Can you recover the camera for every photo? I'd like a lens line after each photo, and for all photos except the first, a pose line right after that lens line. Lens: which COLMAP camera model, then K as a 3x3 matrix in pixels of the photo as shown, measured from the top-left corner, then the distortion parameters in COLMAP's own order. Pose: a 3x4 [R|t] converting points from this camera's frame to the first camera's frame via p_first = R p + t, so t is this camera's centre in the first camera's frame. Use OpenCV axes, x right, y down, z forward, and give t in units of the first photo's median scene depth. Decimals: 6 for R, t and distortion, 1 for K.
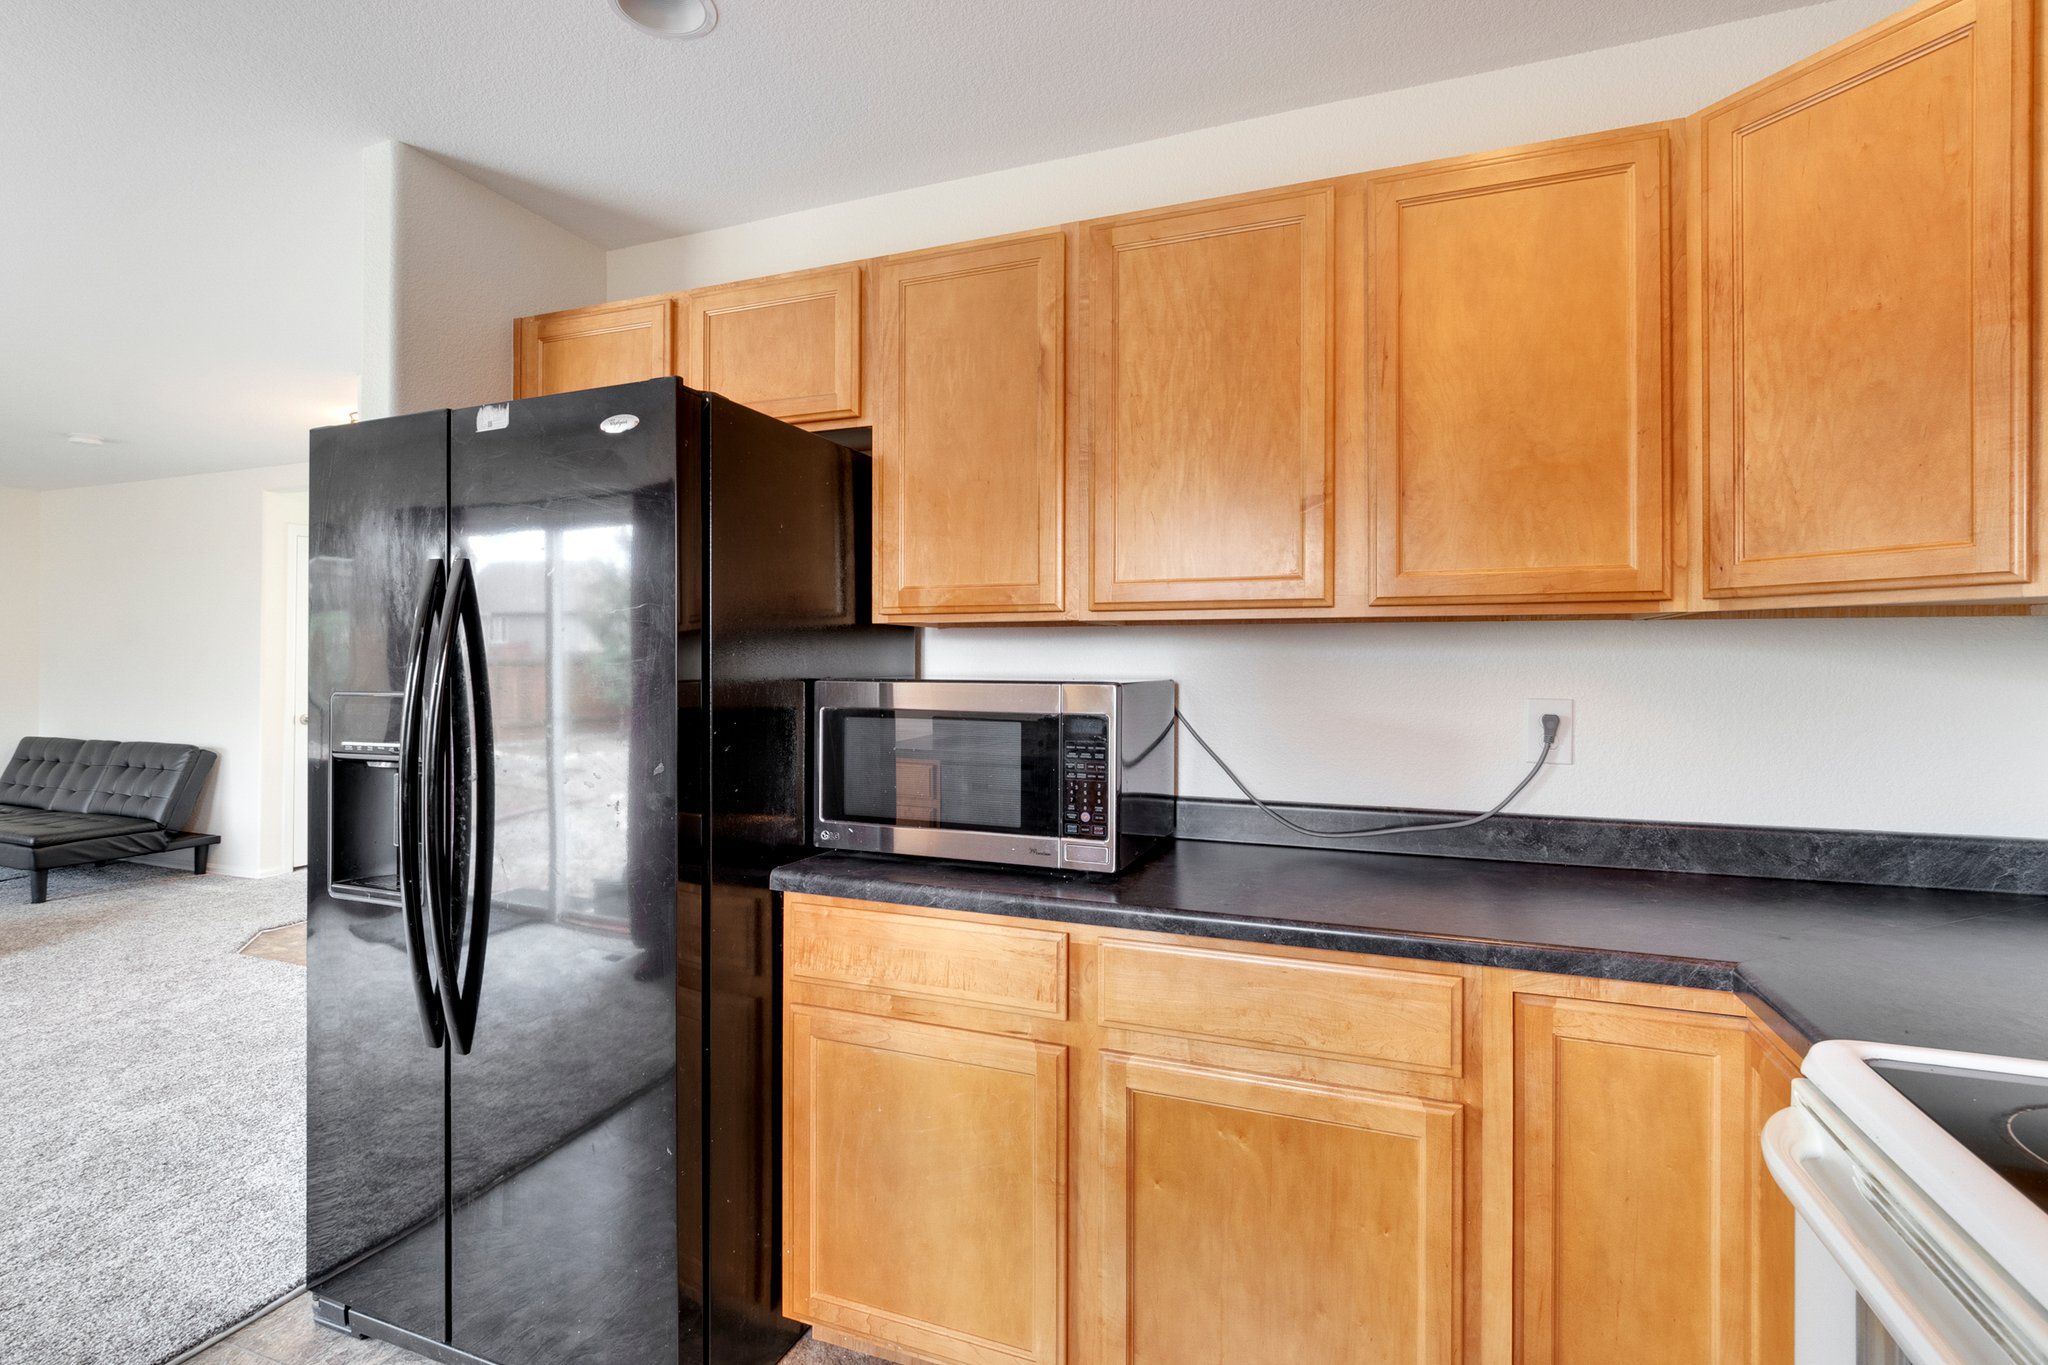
lens RADIAL K [[950.3, 0, 1019.7], [0, 950.3, 674.6], [0, 0, 1]] dist [0.005773, -0.000202]
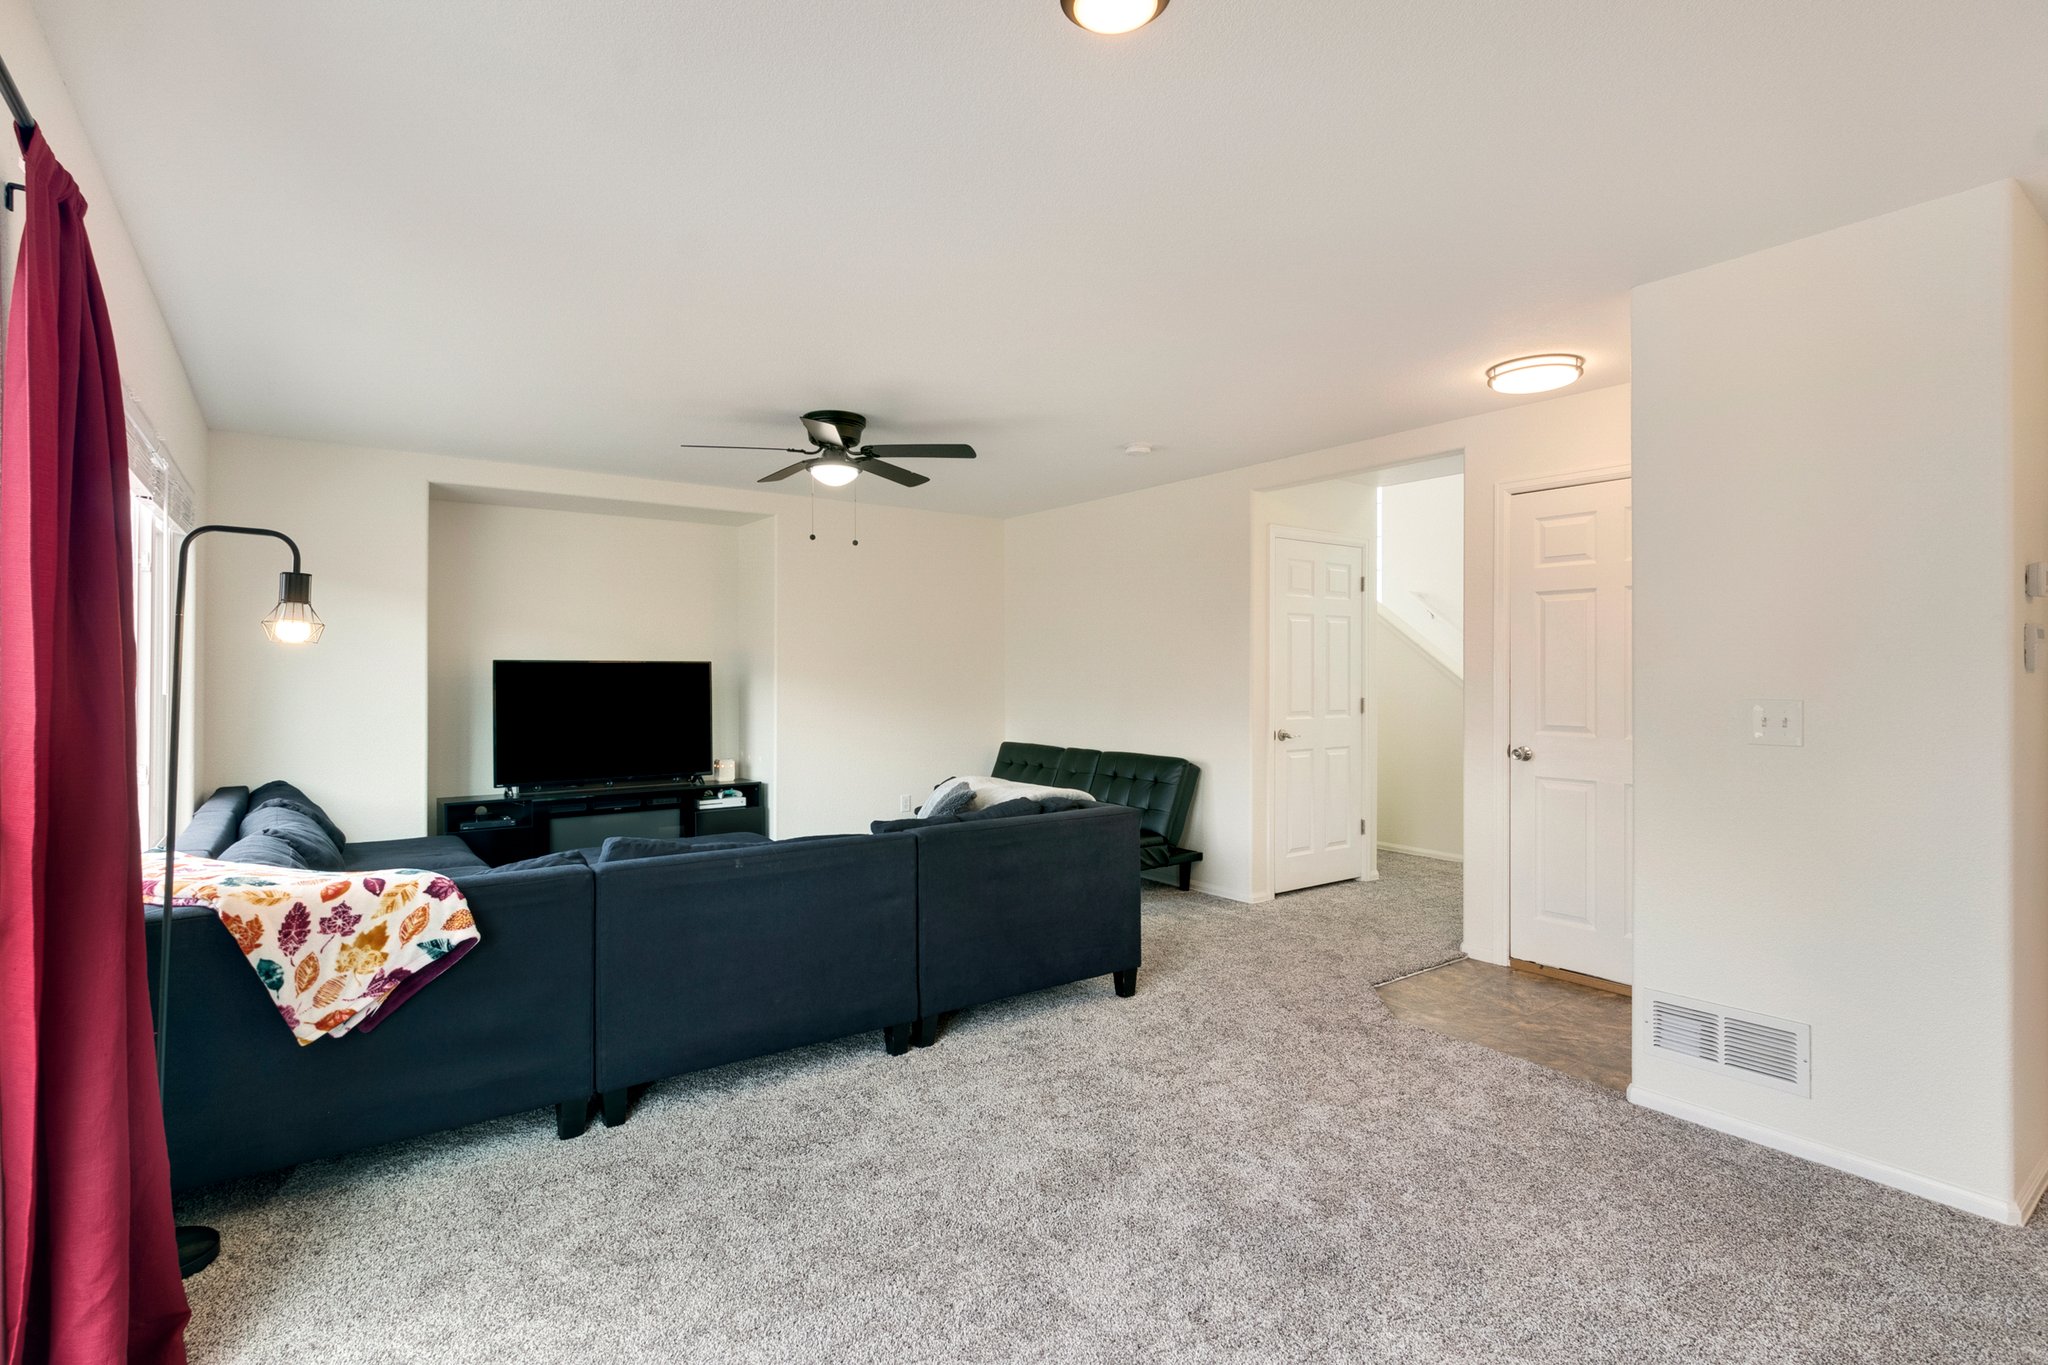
lens RADIAL K [[950.3, 0, 1033.1], [0, 950.3, 682.0], [0, 0, 1]] dist [0.005773, -0.000202]
pose [[0.857046, 0.003490, -0.515228, -0.492118], [-0.008165, 0.999943, -0.006808, 0.003554], [0.515175, 0.010042, 0.857026, 0.085052]]
